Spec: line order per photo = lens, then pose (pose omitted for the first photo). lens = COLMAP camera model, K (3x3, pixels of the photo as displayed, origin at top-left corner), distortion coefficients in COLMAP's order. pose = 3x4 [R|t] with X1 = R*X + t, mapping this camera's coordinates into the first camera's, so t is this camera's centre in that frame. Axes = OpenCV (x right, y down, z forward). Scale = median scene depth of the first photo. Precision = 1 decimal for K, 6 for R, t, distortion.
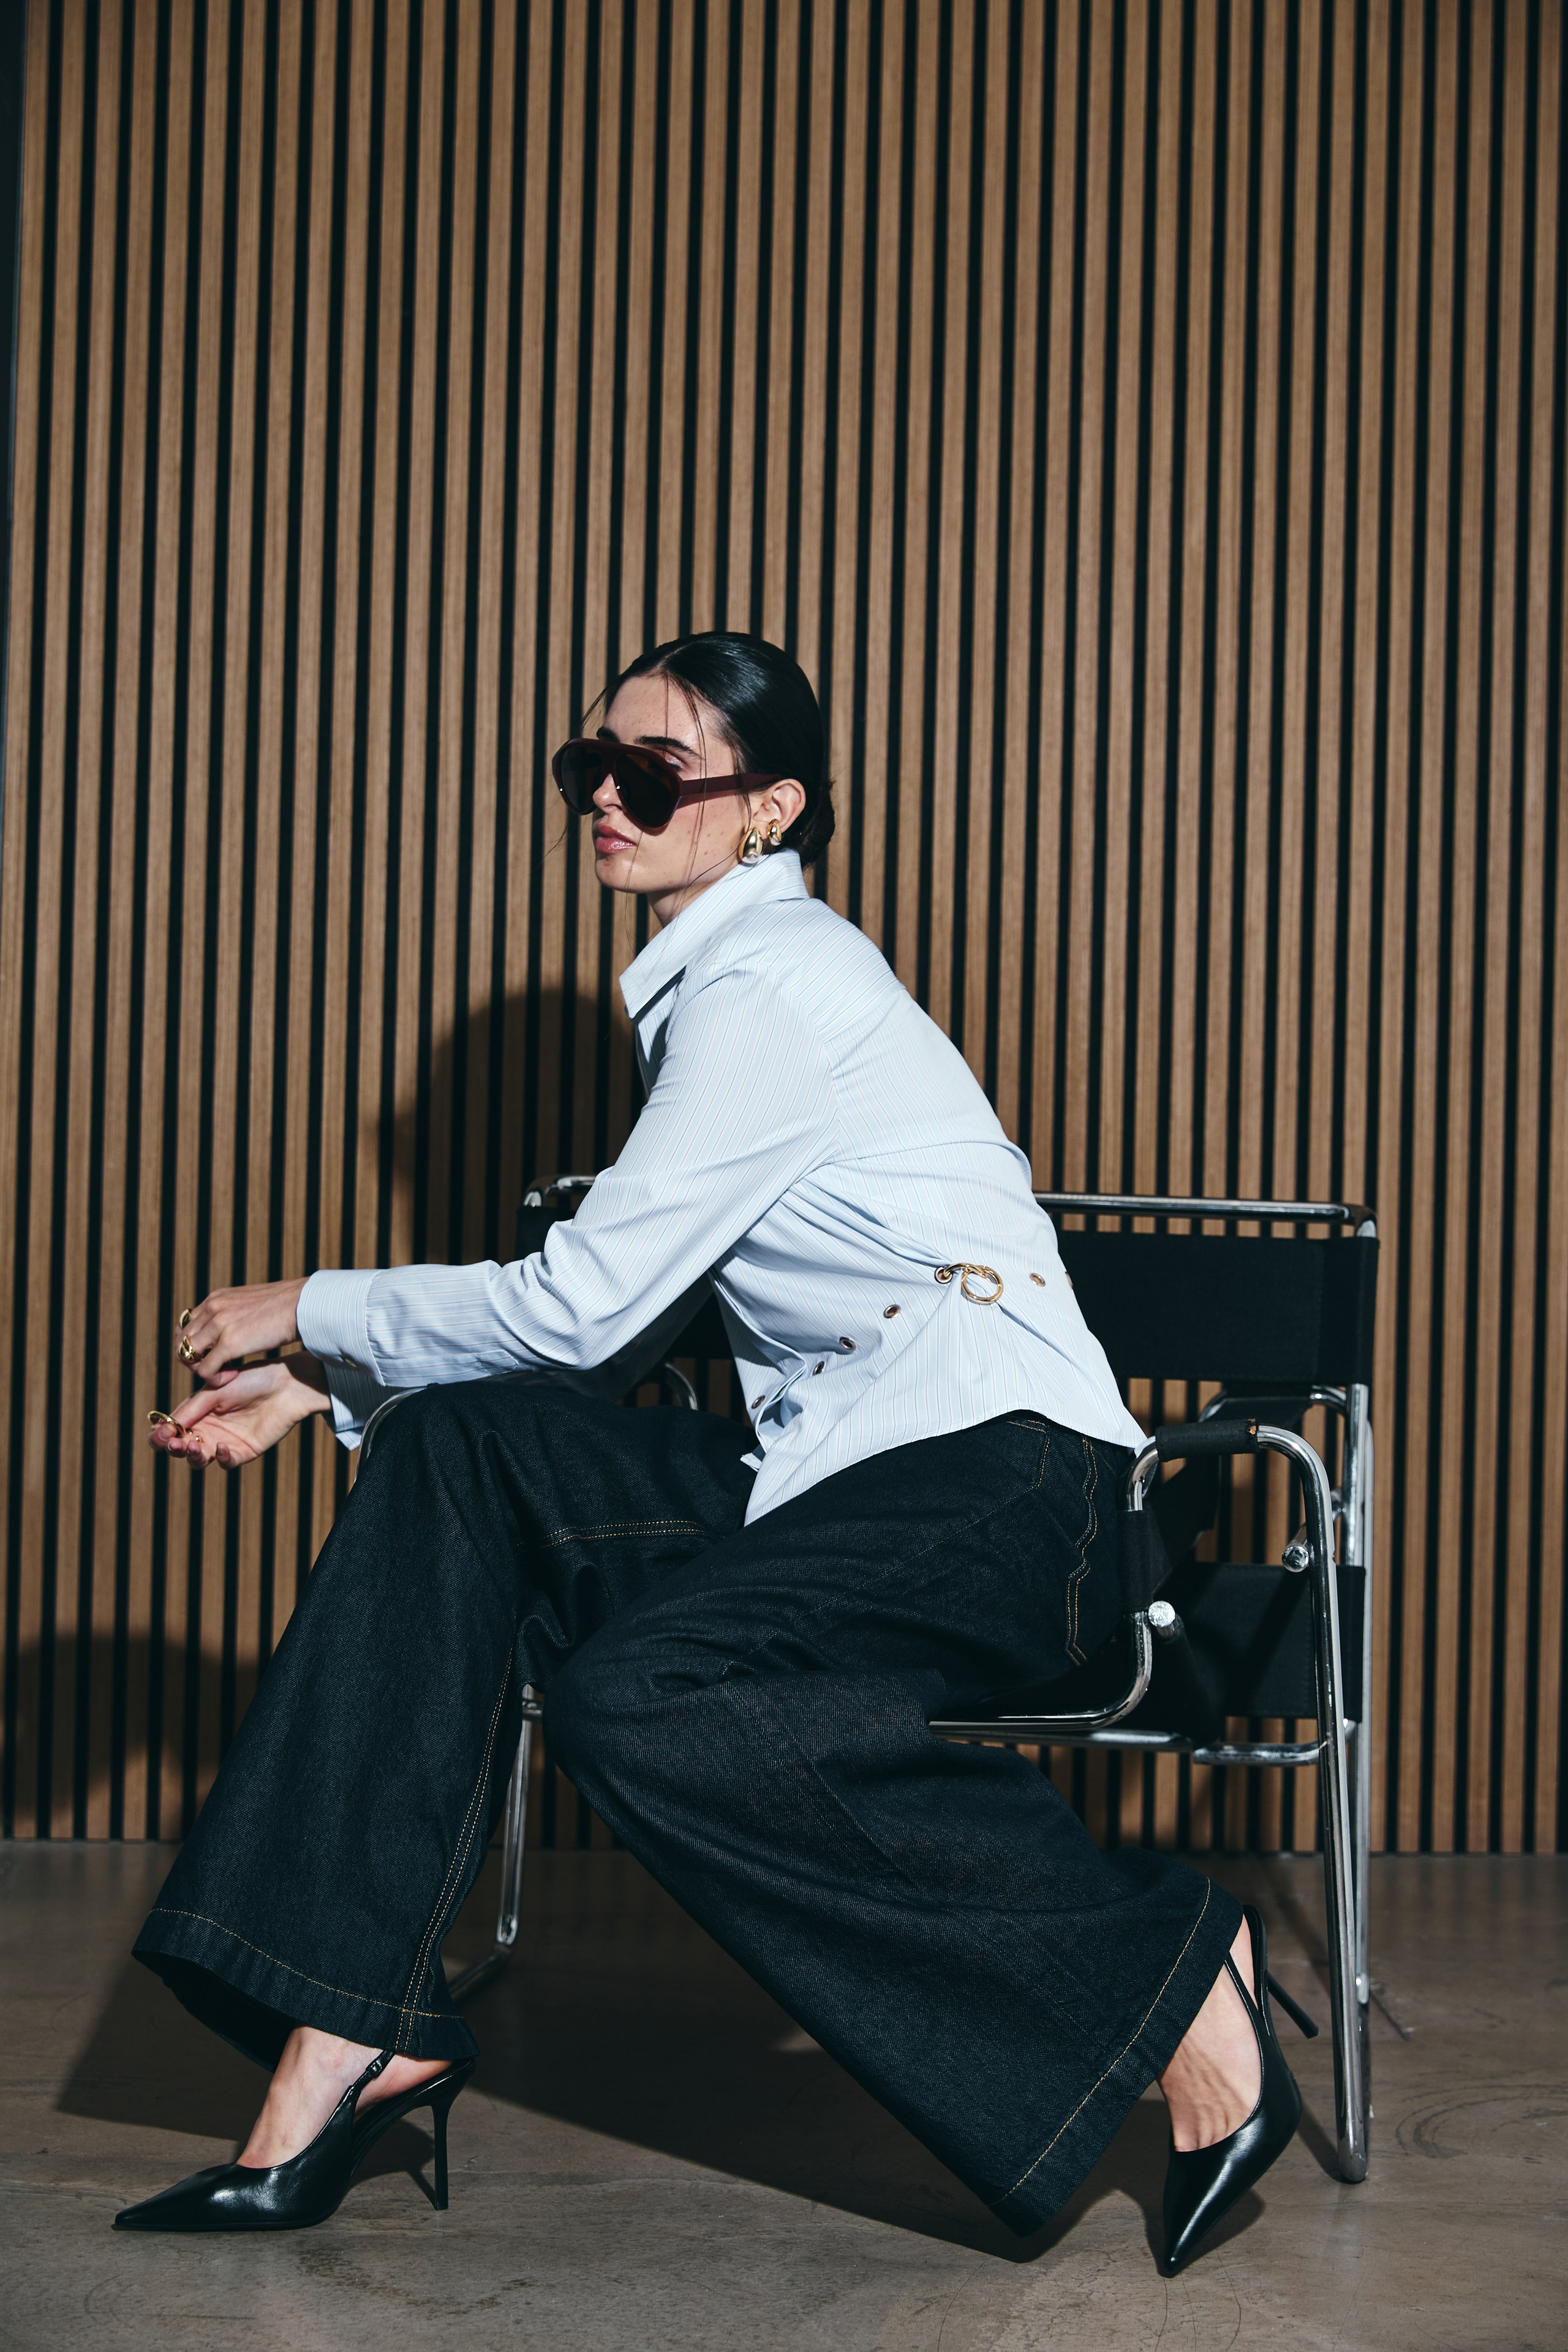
lens RADIAL K [[4278.1, 0, 770.4], [0, 4278.1, 1181.9], [0, 0, 1]] dist [0.056172, 0.000000]
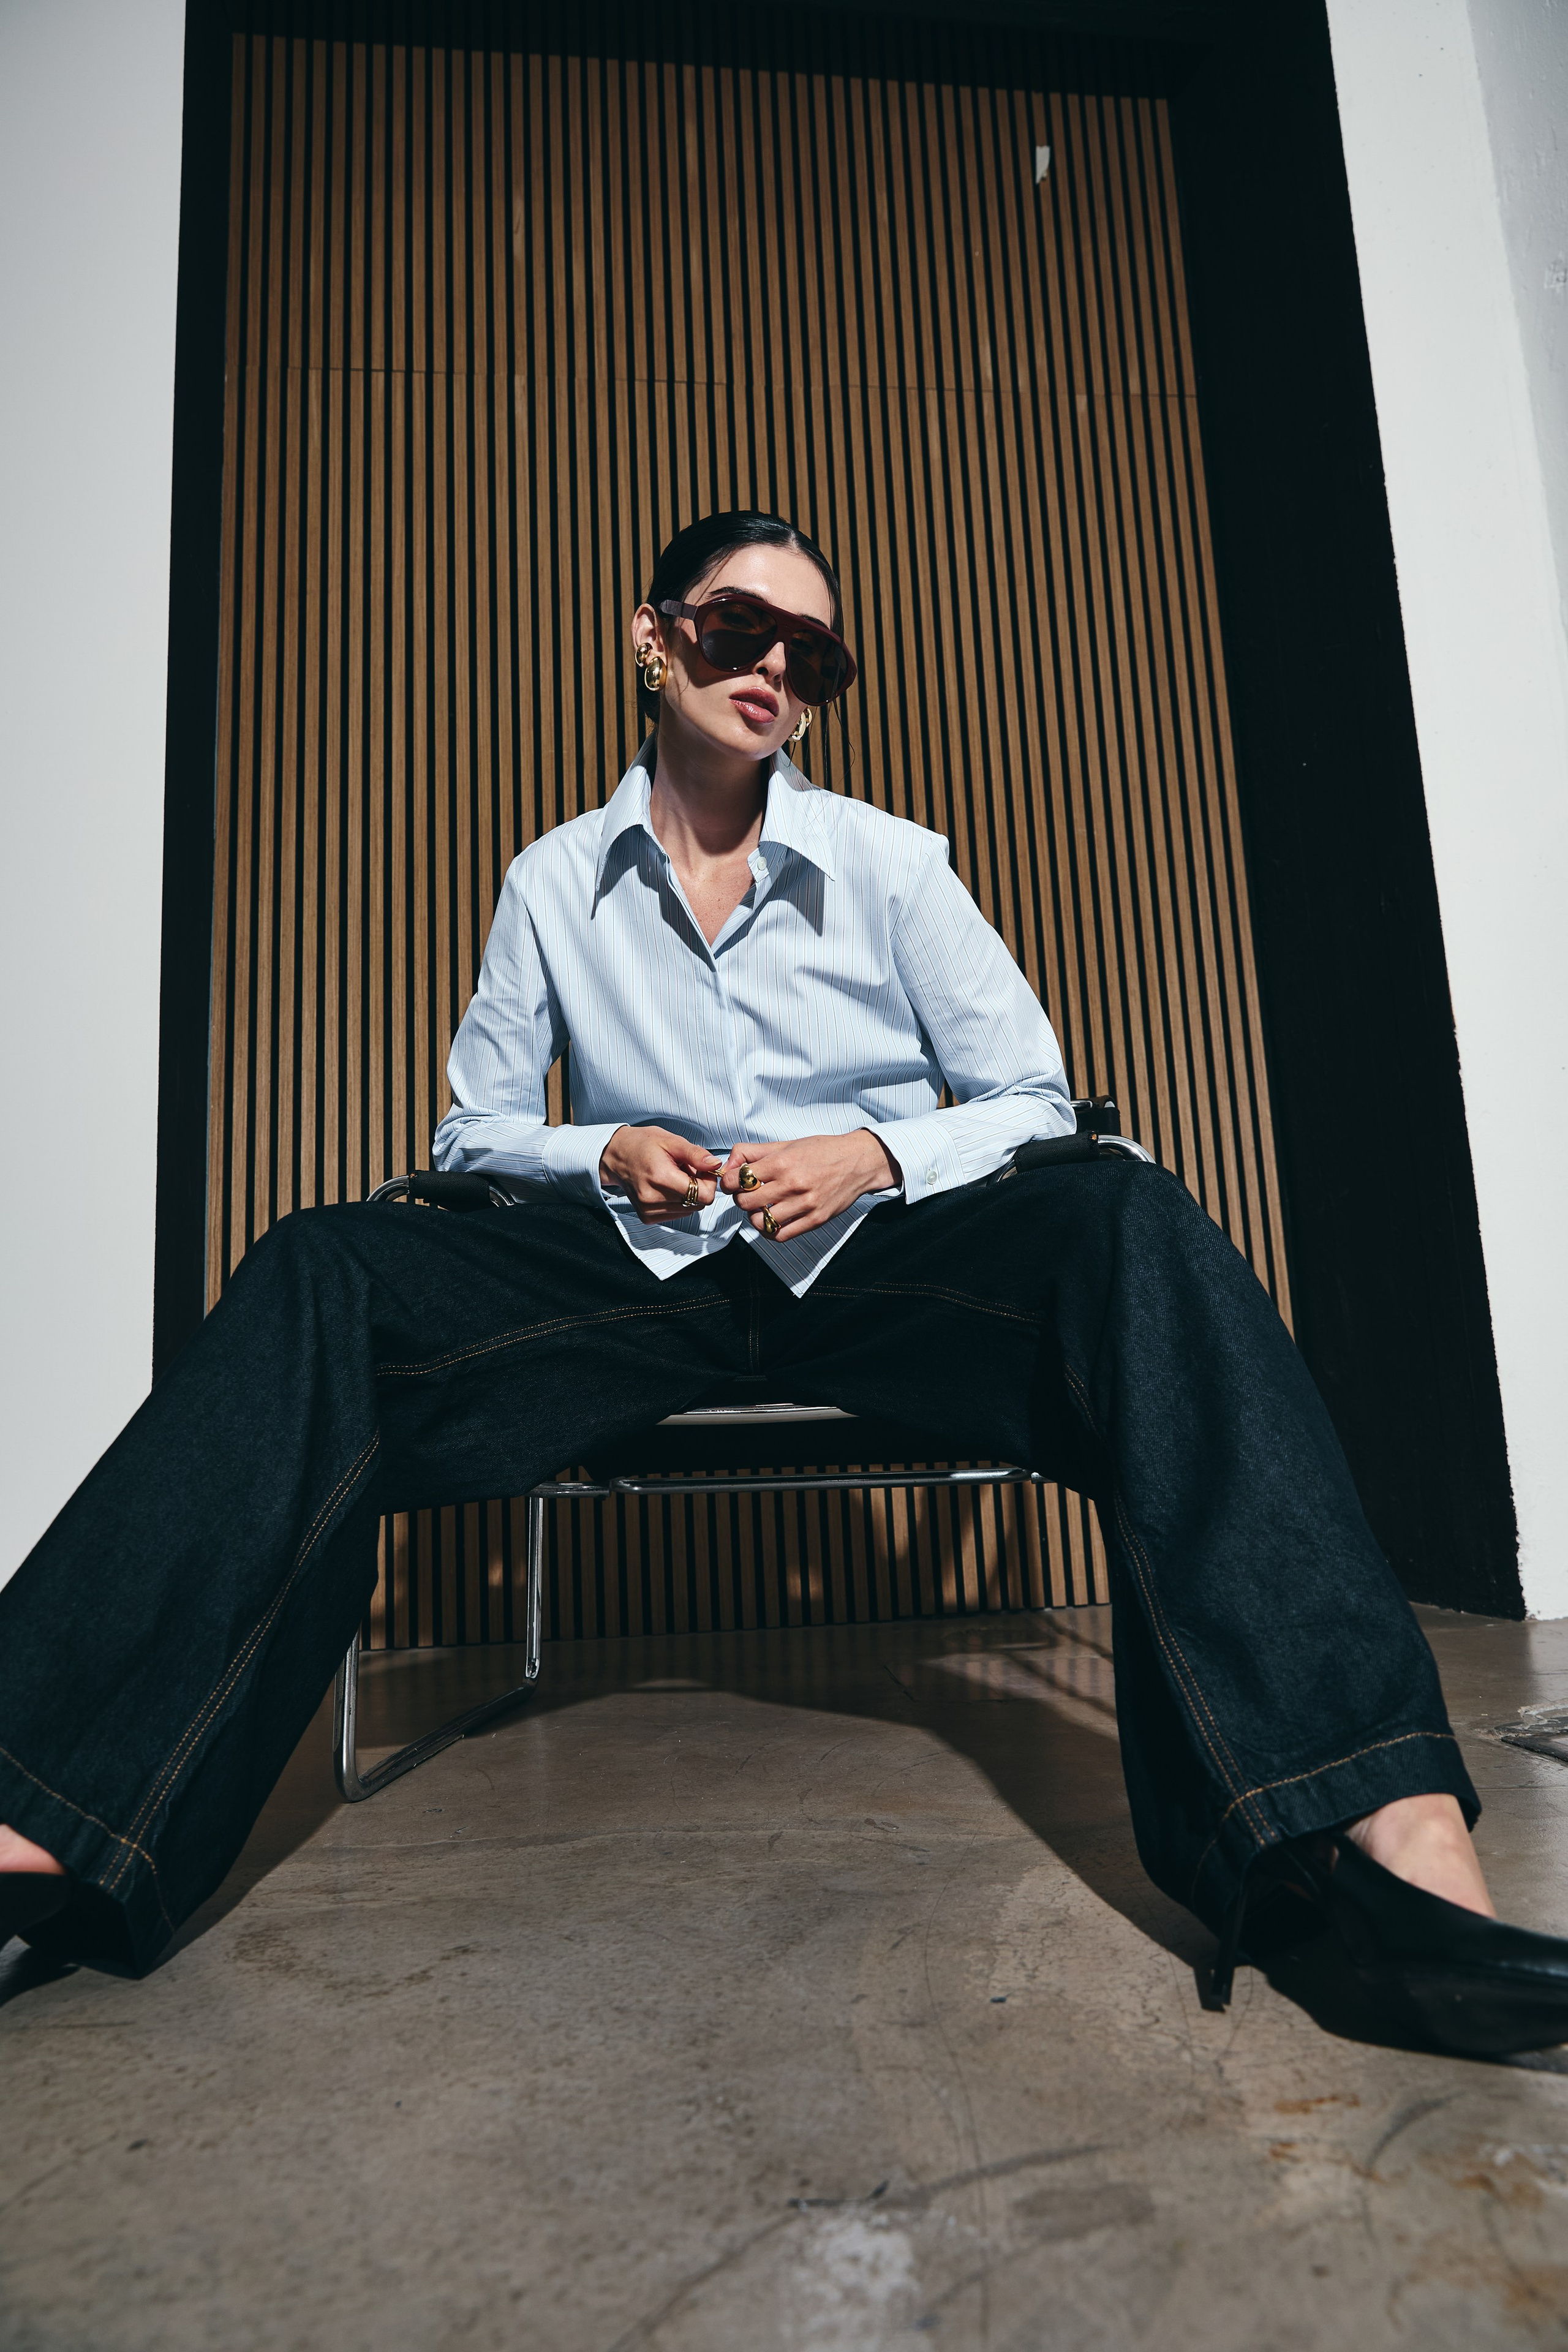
lens RADIAL K [[1686.4, 0, 787.5], [0, 1686.4, 1159.6], [0, 0, 1]] dist [0.019698, 0.005195]
pose [[0.996726, -0.061251, 0.052770, 0.002504], [0.069382, 0.983100, -0.169411, 0.144263], [-0.041501, 0.172518, 0.984132, 0.563548]]
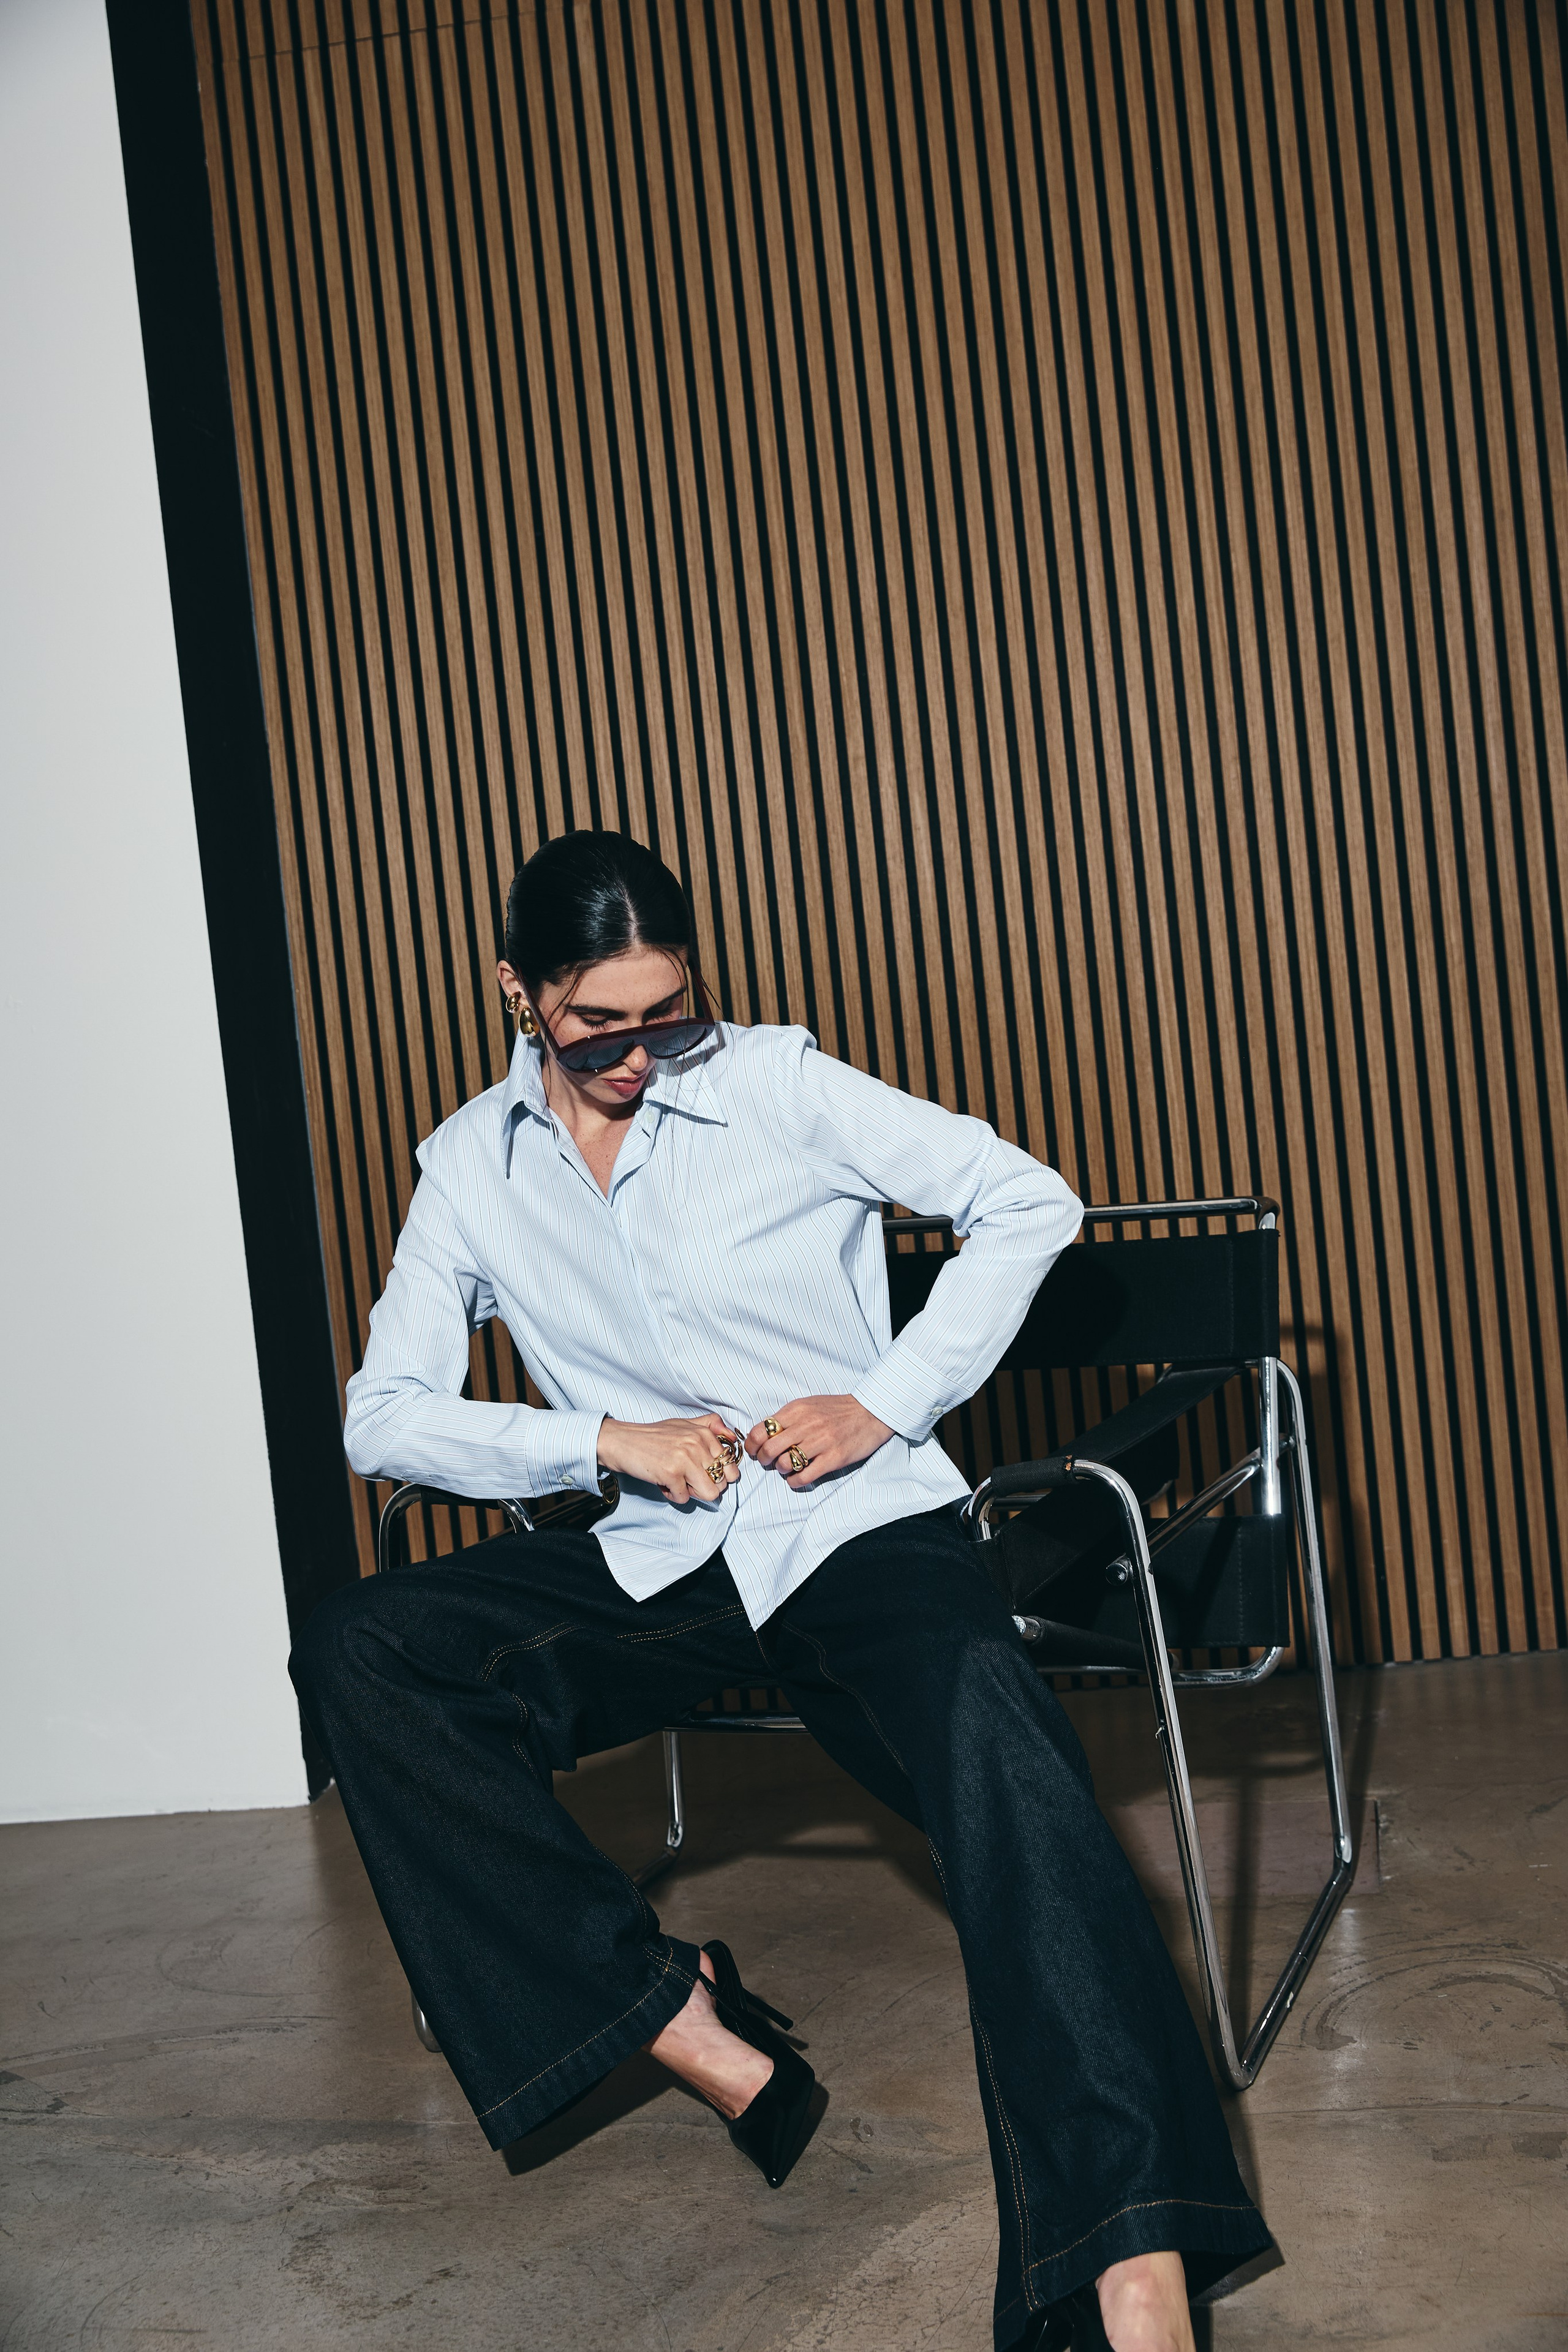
lens RADIAL K [[2944.2, 0, 804.1], [0, 2944.2, 1171.5], [0, 0, 1]] dist [0.019139, 0.000000]
pose [[0.969406, -0.116216, -0.216207, 0.244057], [0.130619, 0.989987, 0.053514, -0.079613], [0.207823, -0.080118, 0.974880, 0.229762]]
